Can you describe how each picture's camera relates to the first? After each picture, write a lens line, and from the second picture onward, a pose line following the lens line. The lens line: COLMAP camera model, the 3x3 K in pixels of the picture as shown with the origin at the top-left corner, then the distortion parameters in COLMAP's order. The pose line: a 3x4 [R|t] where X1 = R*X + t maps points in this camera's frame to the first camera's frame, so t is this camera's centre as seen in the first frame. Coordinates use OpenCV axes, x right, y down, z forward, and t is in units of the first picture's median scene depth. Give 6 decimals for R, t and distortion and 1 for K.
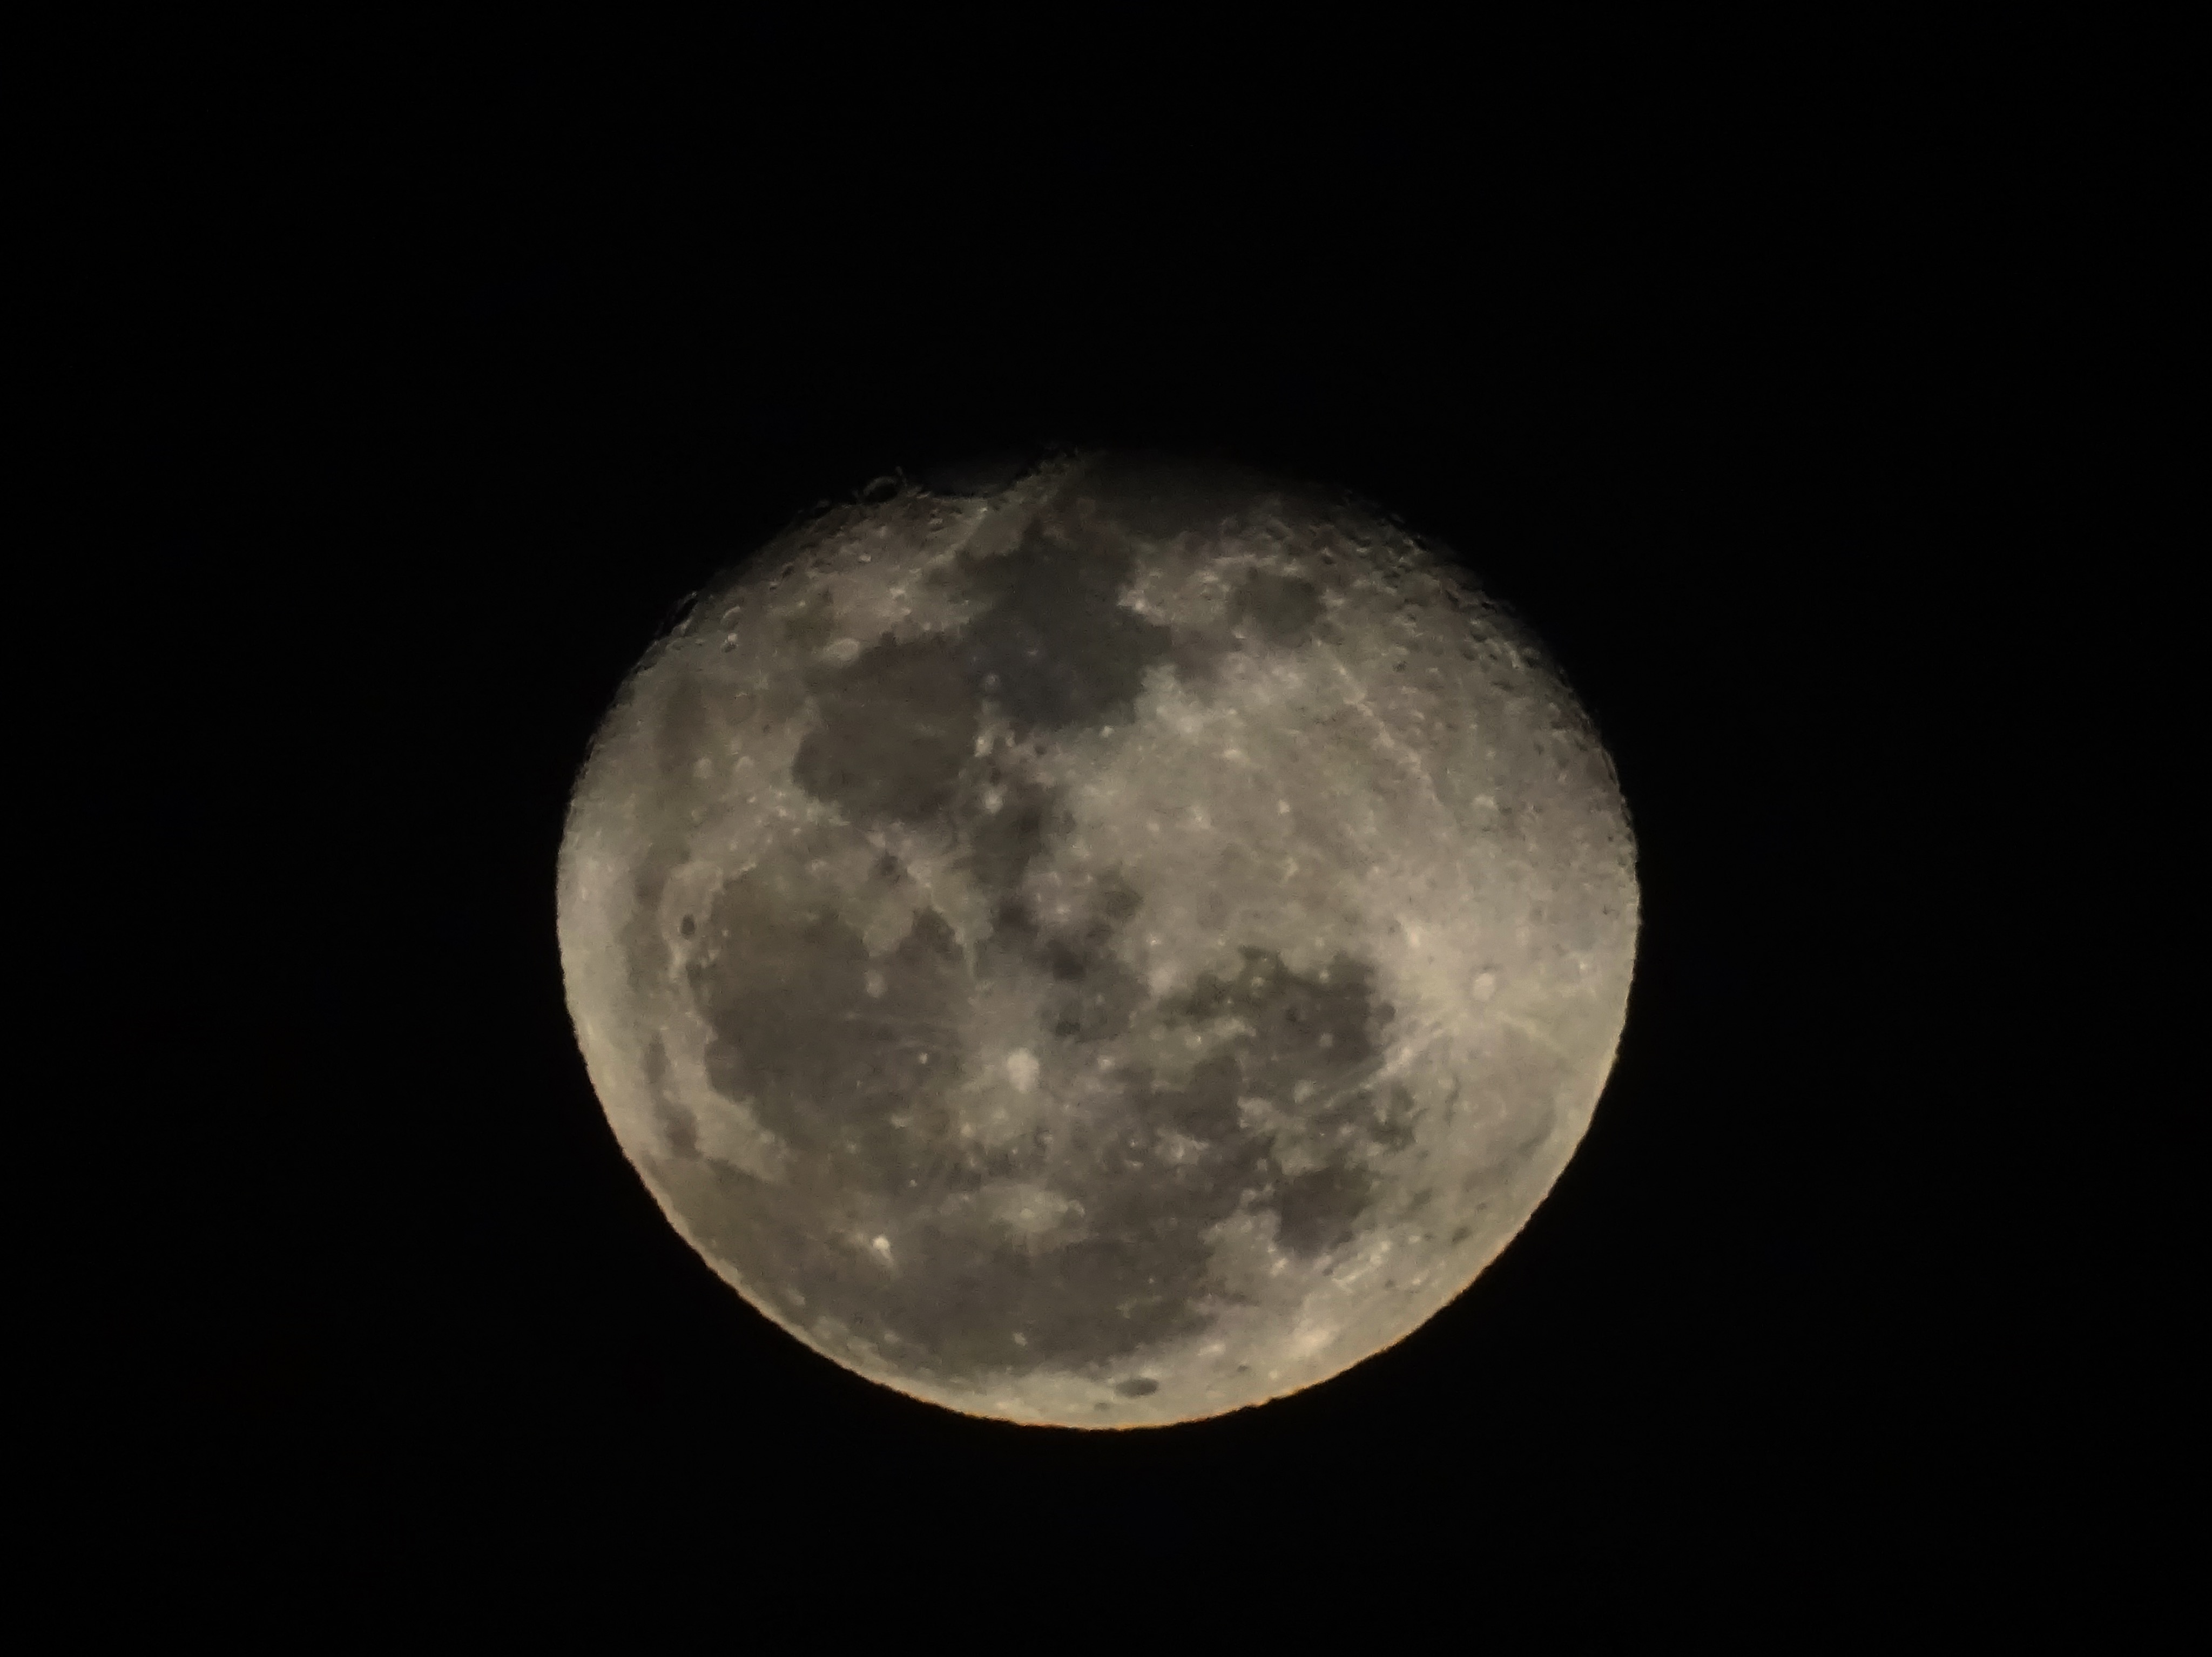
lens RADIAL K [[8029.5, 0, 1106.4], [0, 8029.5, 828.8], [0, 0, 1]] dist [-0.064602, 0.000000]
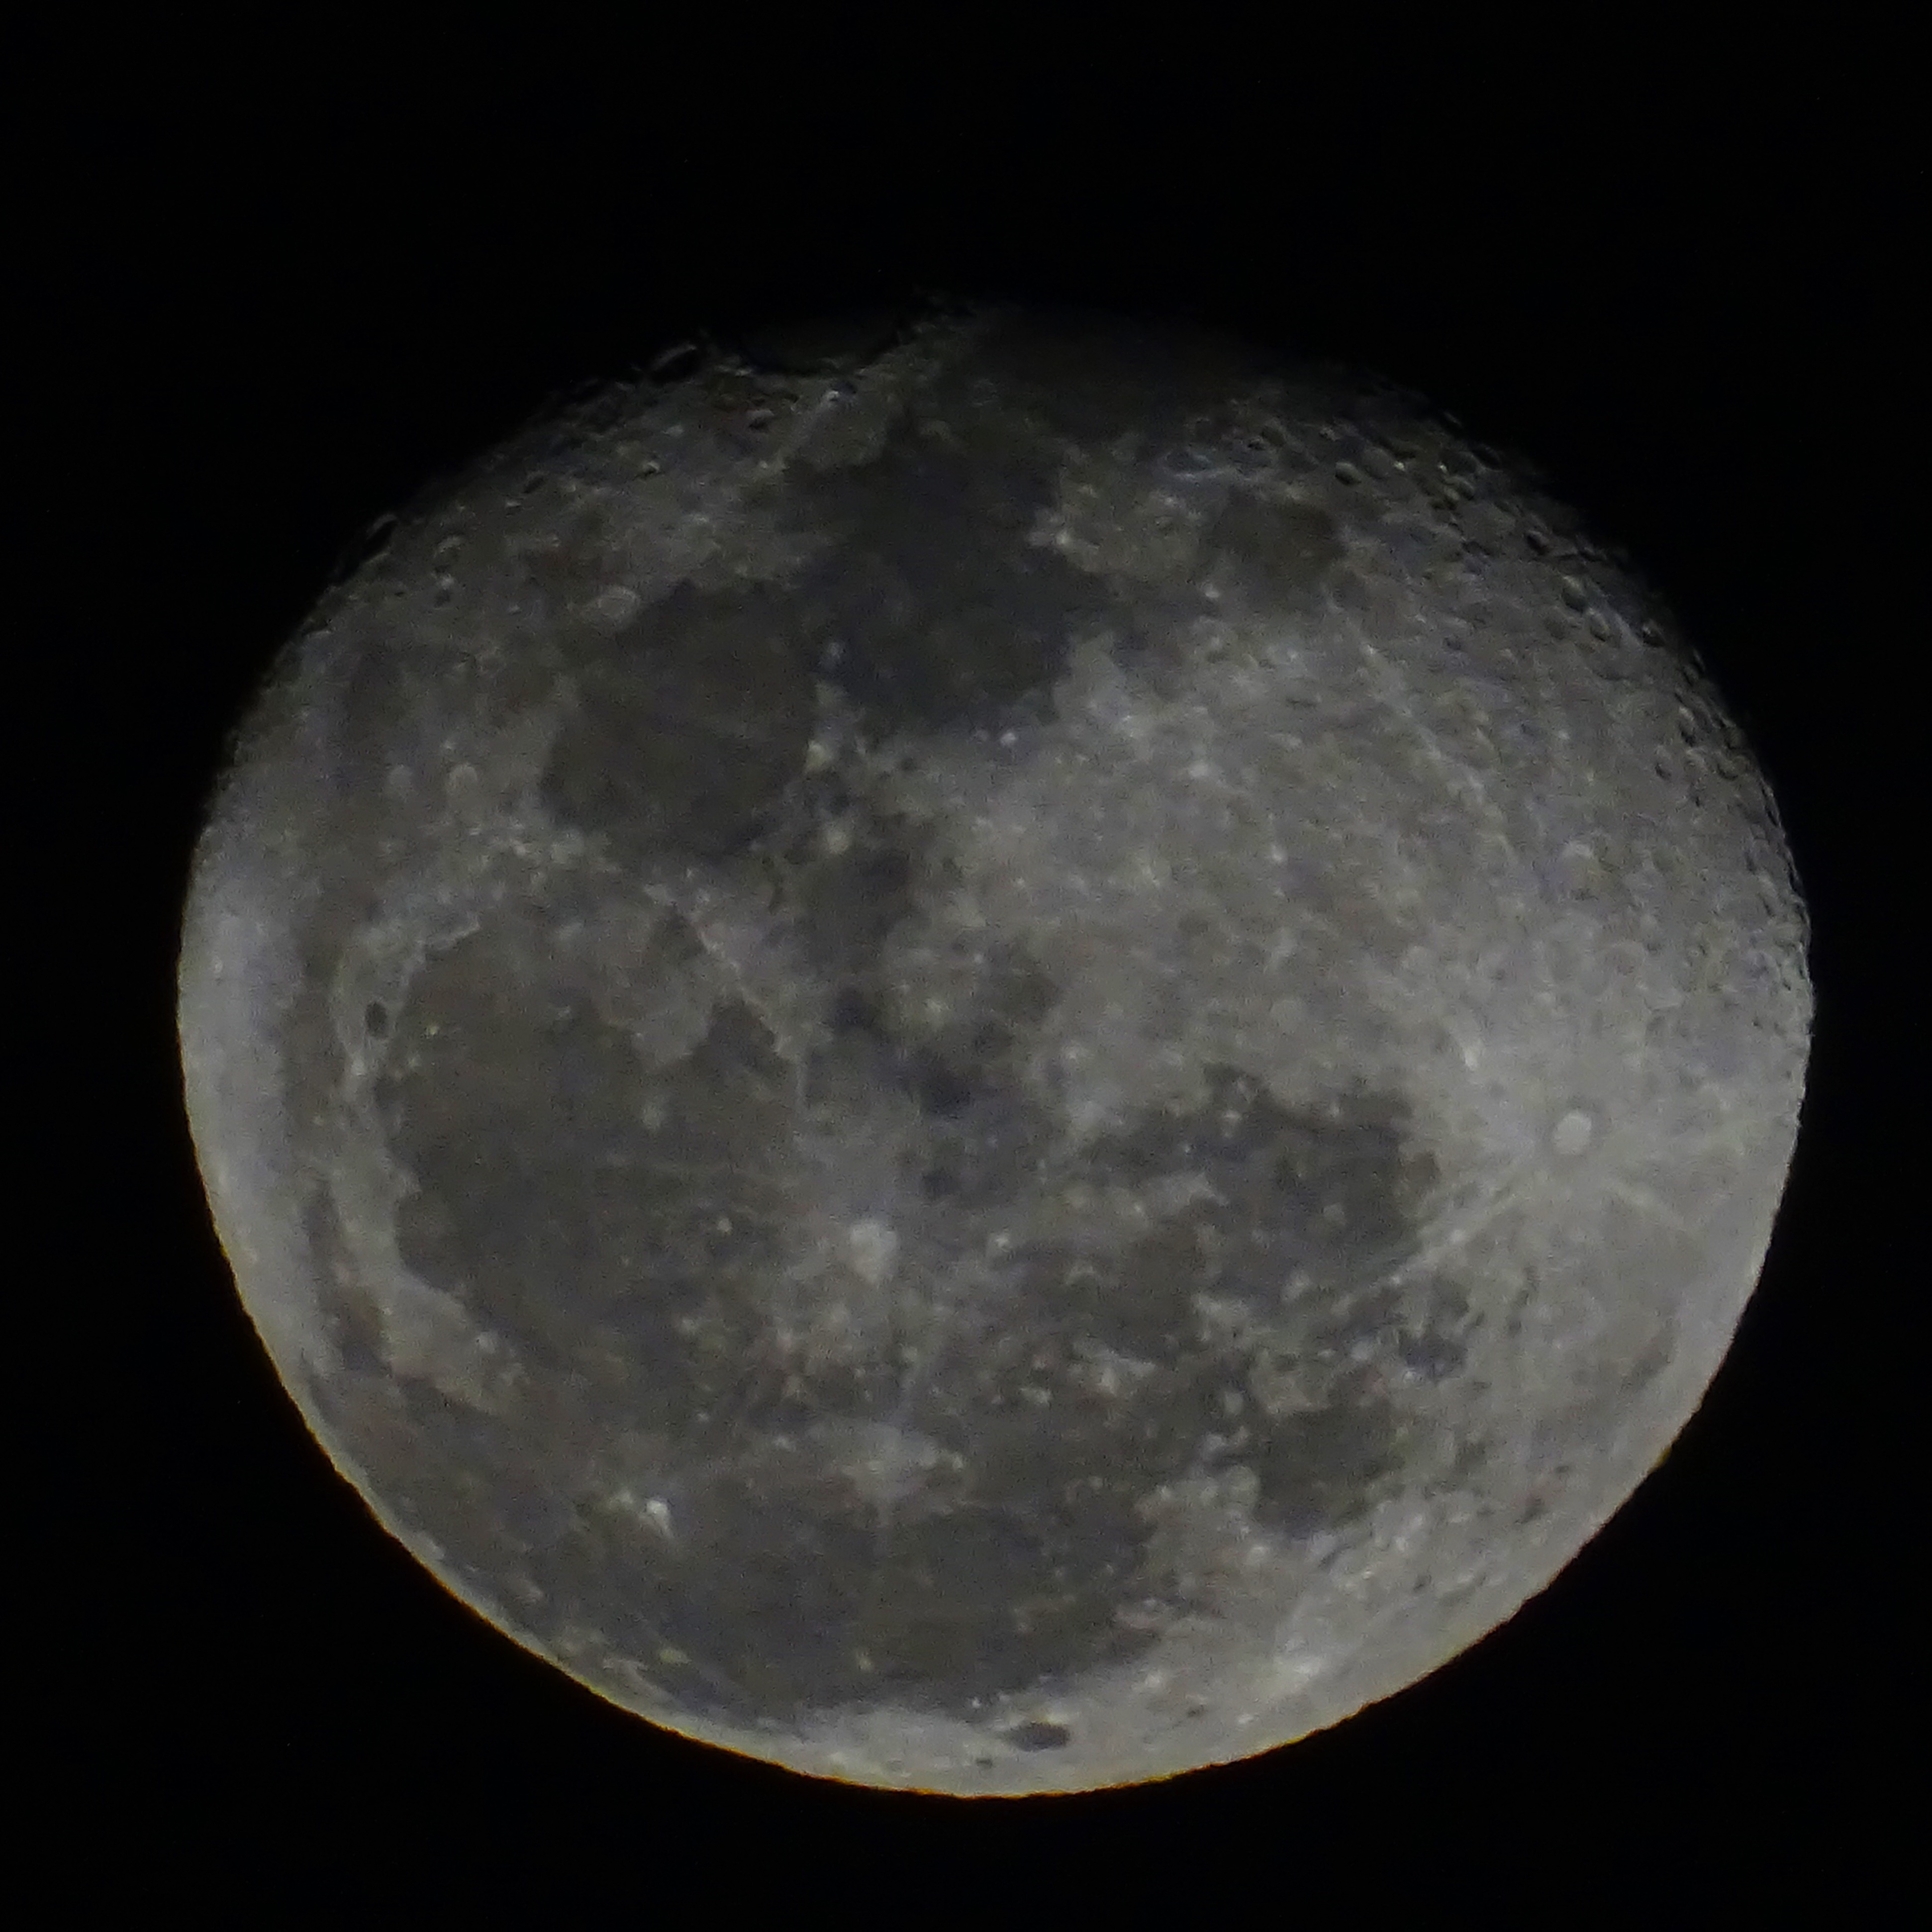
lens RADIAL K [[7635.6, 0, 965.7], [0, 7635.6, 965.9], [0, 0, 1]] dist [-0.236750, 0.000000]
pose [[0.999359, 0.019279, -0.030149, 0.015699], [-0.021417, 0.997155, -0.072272, 0.052271], [0.028669, 0.072871, 0.996929, 0.373366]]
